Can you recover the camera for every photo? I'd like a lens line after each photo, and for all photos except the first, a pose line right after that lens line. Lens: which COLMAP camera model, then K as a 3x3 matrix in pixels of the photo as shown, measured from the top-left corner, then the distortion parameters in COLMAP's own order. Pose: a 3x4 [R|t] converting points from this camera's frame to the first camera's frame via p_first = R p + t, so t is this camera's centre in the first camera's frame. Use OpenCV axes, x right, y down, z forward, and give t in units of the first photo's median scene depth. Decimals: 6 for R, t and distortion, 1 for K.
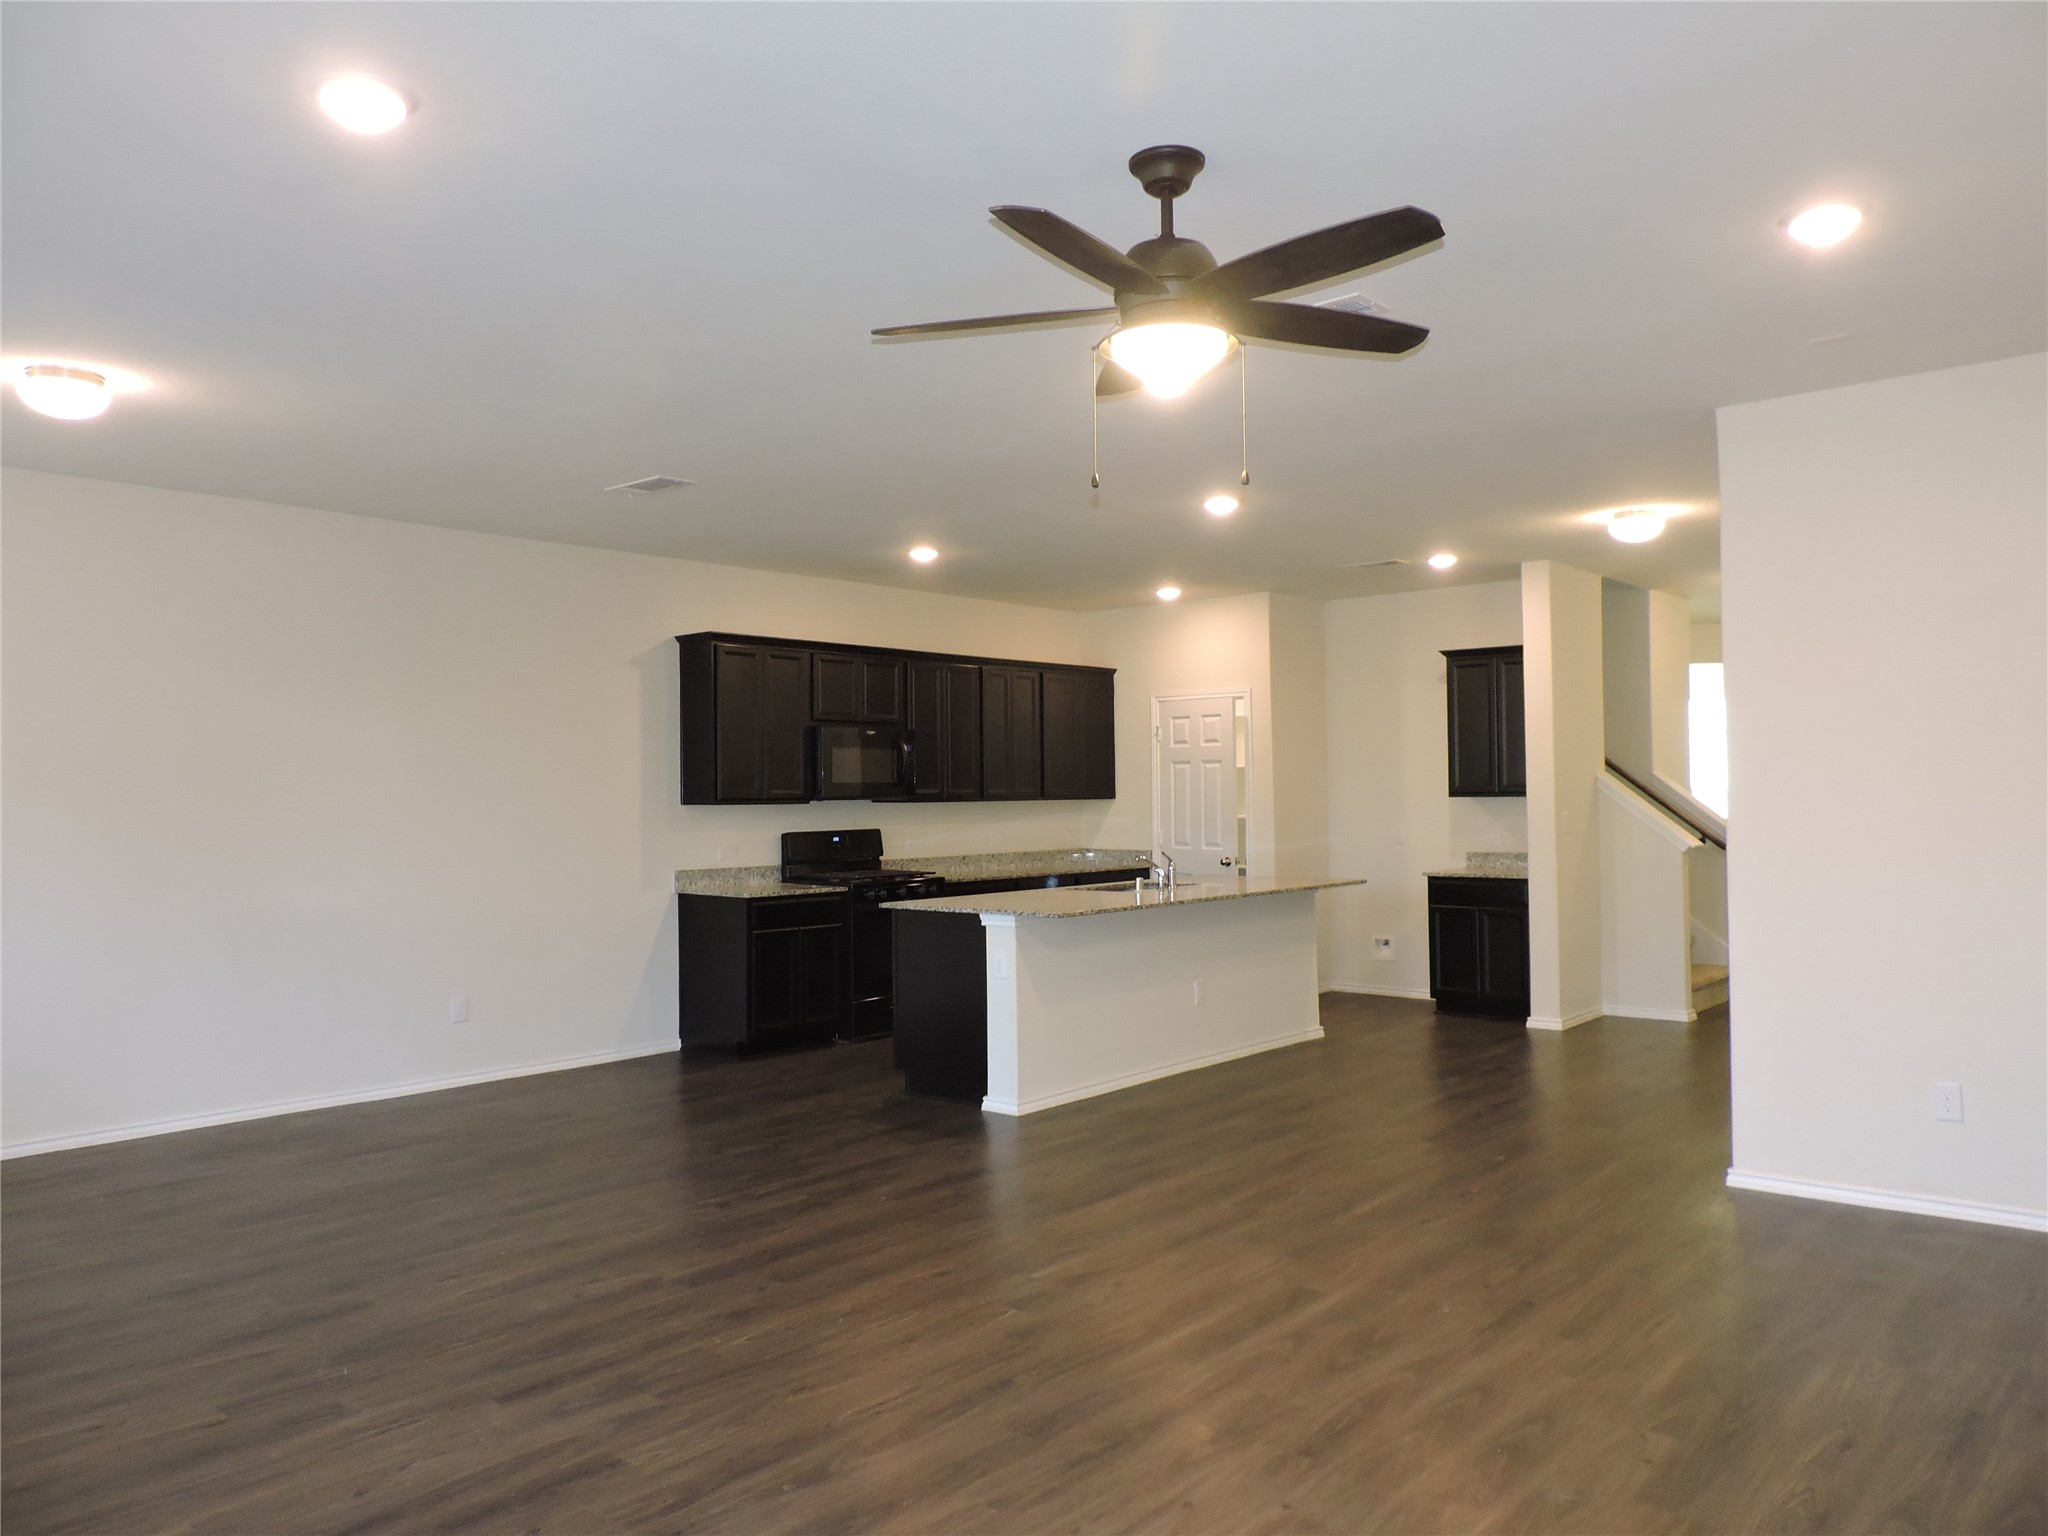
lens RADIAL K [[1446.8, 0, 1031.6], [0, 1446.8, 770.3], [0, 0, 1]] dist [-0.034615, 0.008254]
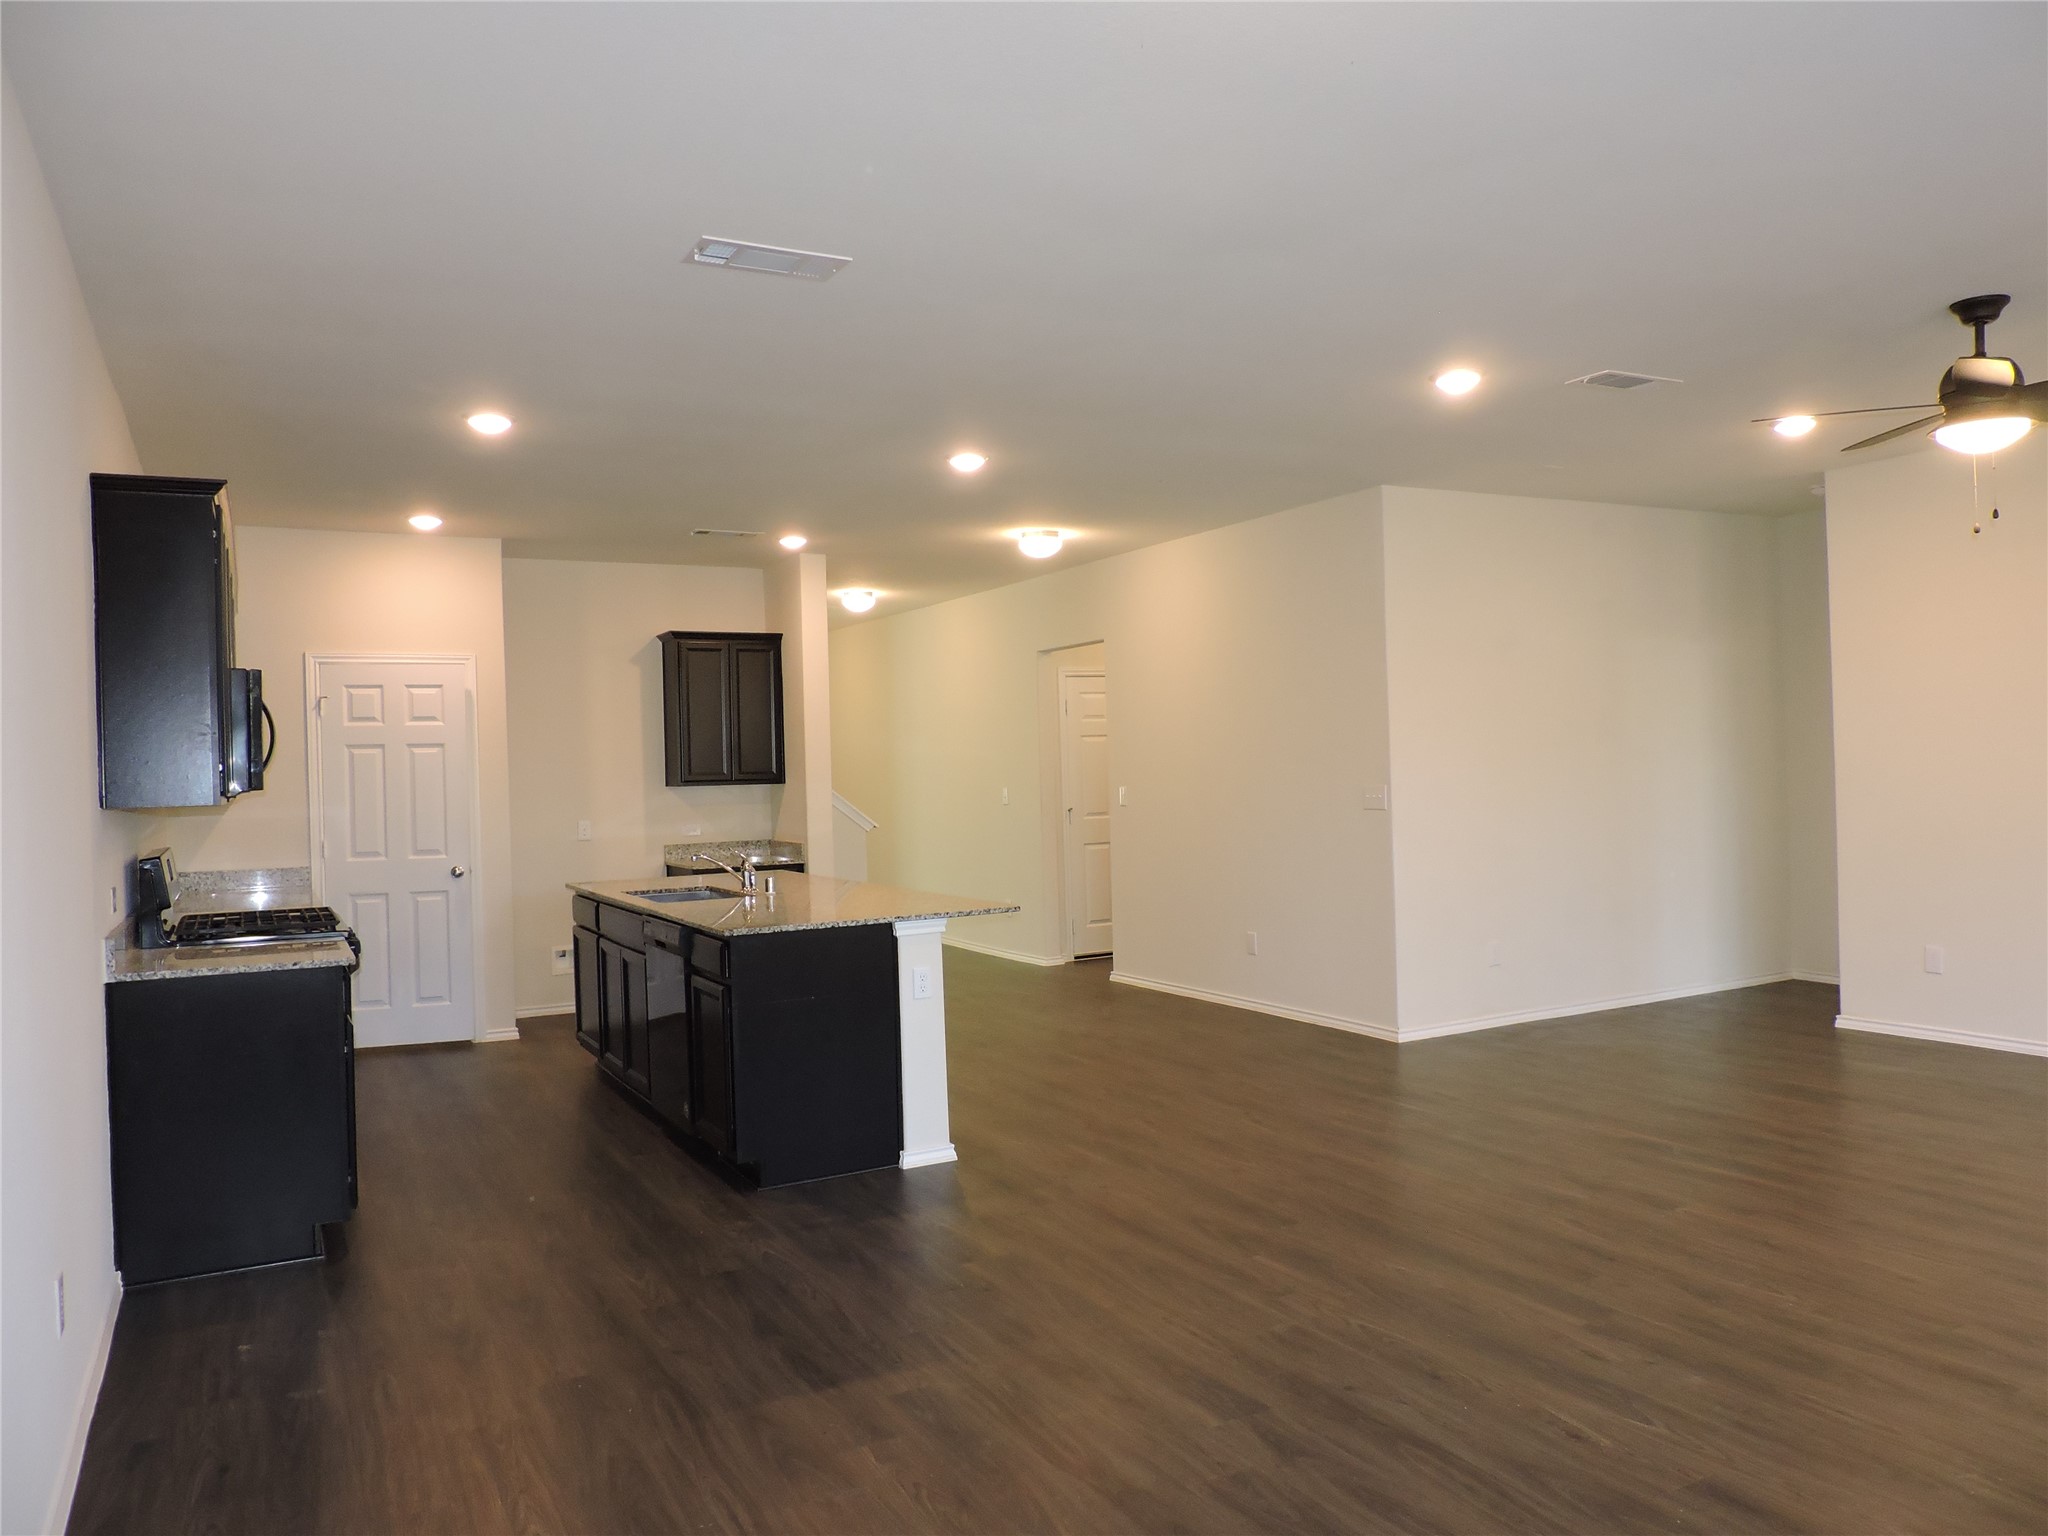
lens RADIAL K [[1446.8, 0, 1031.6], [0, 1446.8, 770.3], [0, 0, 1]] dist [-0.034615, 0.008254]
pose [[0.348990, 0.004992, 0.937113, -0.526850], [0.007072, 0.999943, -0.007961, 0.017233], [-0.937100, 0.009405, 0.348935, 0.462961]]
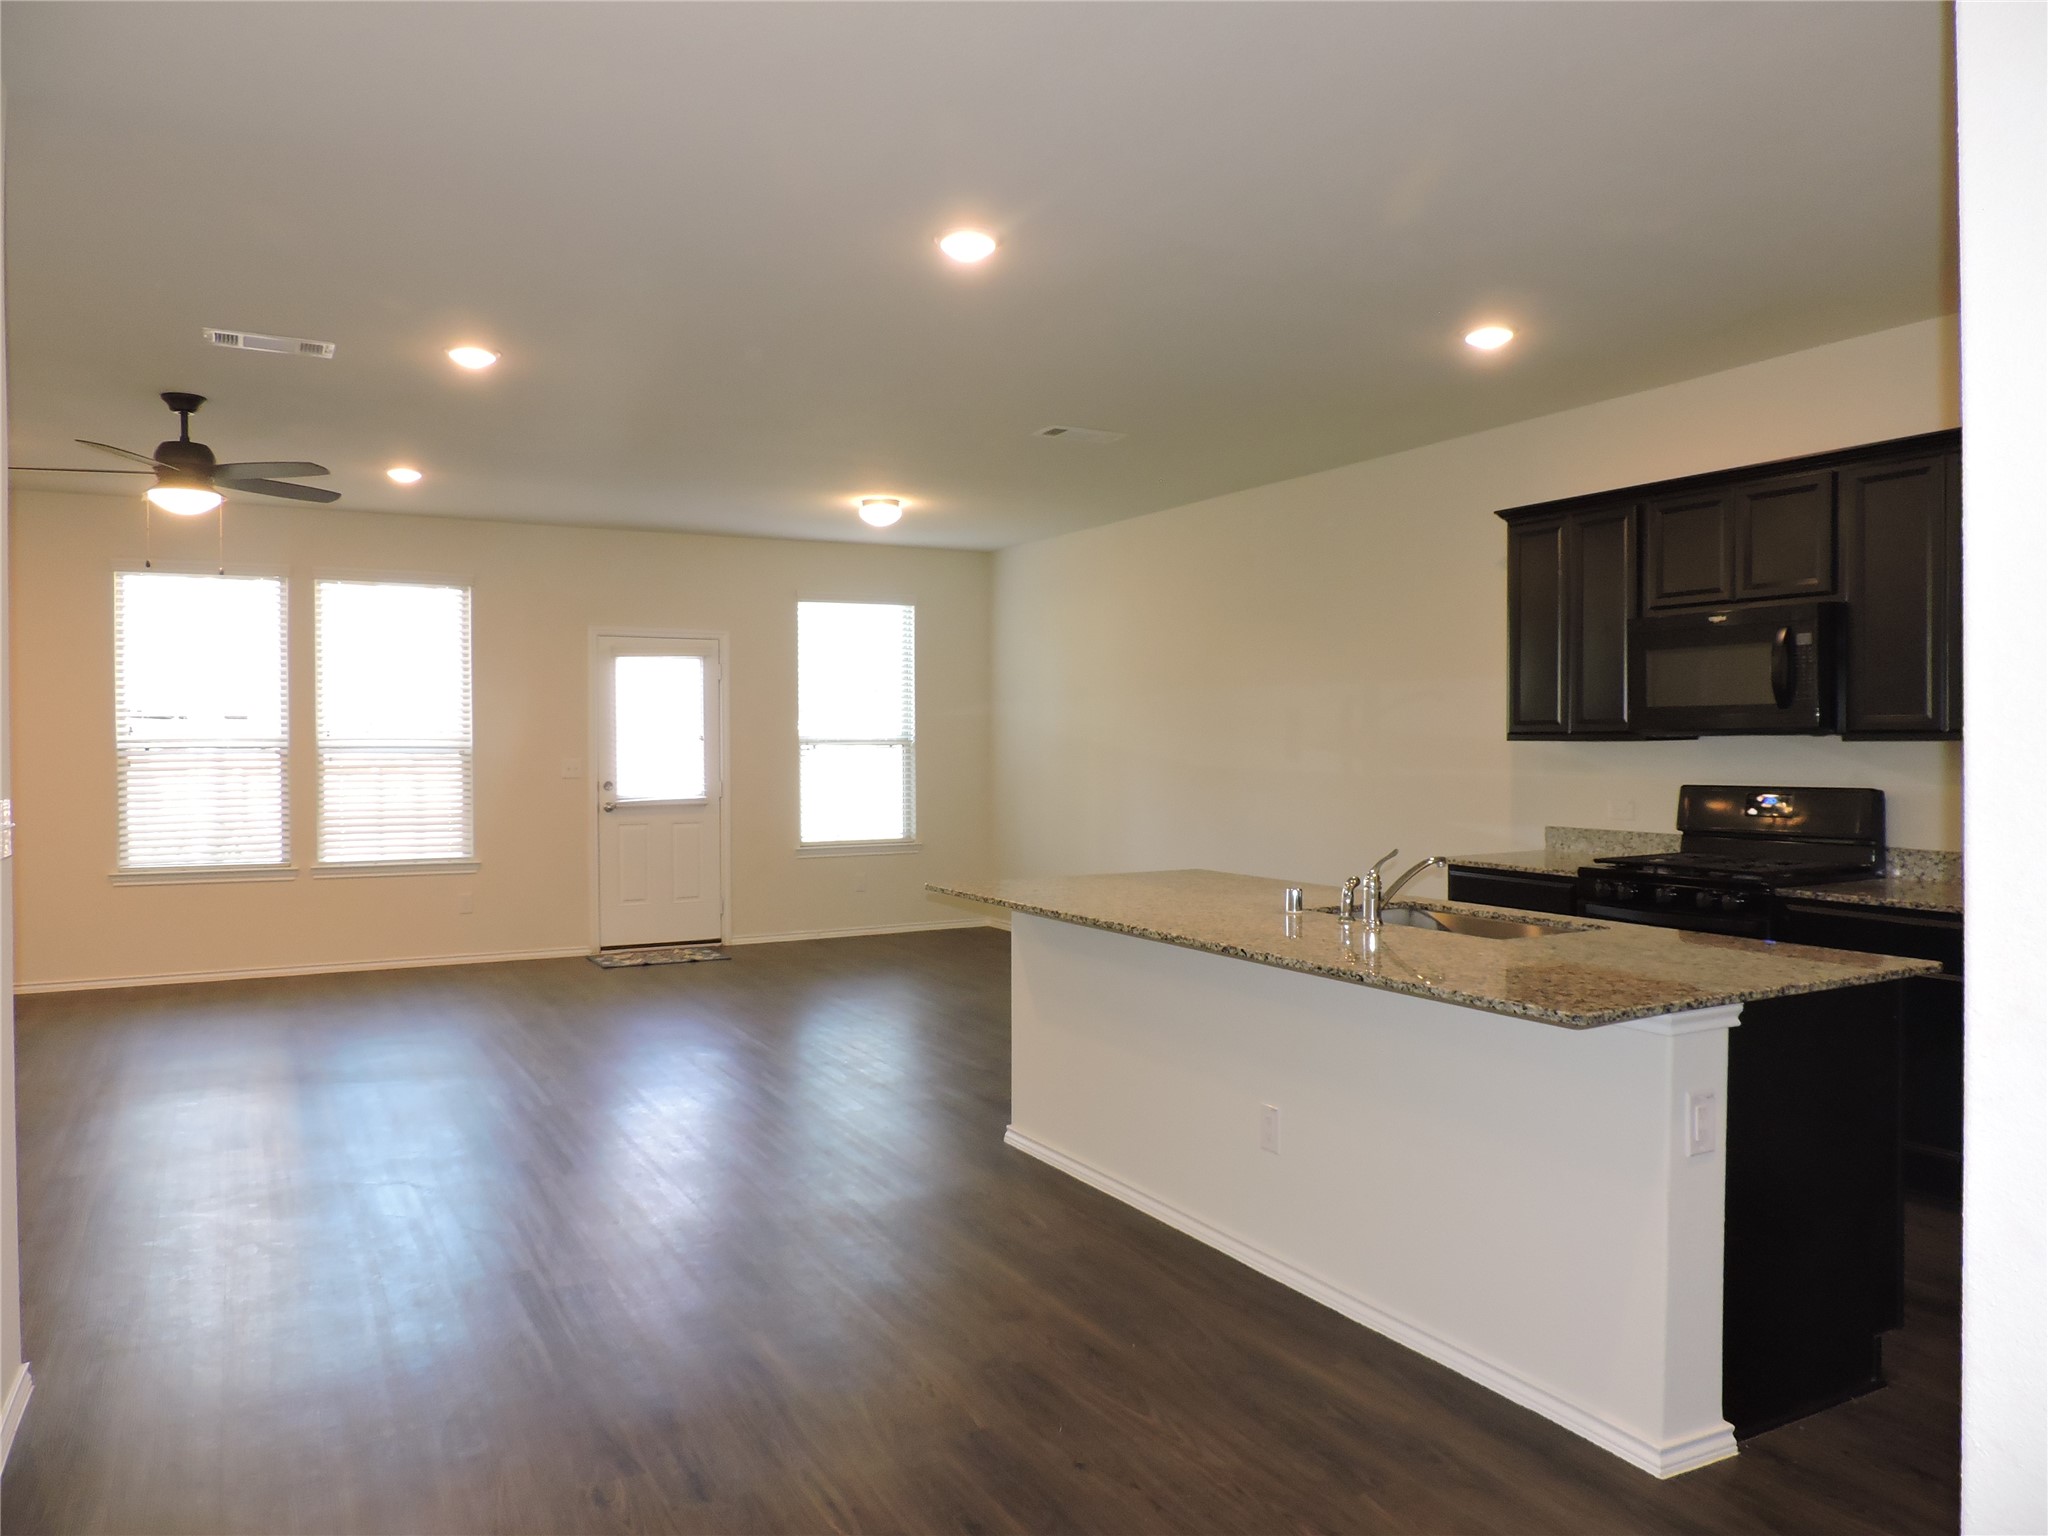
lens RADIAL K [[1446.8, 0, 1031.6], [0, 1446.8, 770.3], [0, 0, 1]] dist [-0.034615, 0.008254]
pose [[-0.347803, 0.032788, -0.936994, 0.497368], [0.028862, 0.999289, 0.024255, 0.011942], [0.937123, -0.018608, -0.348502, 0.891389]]
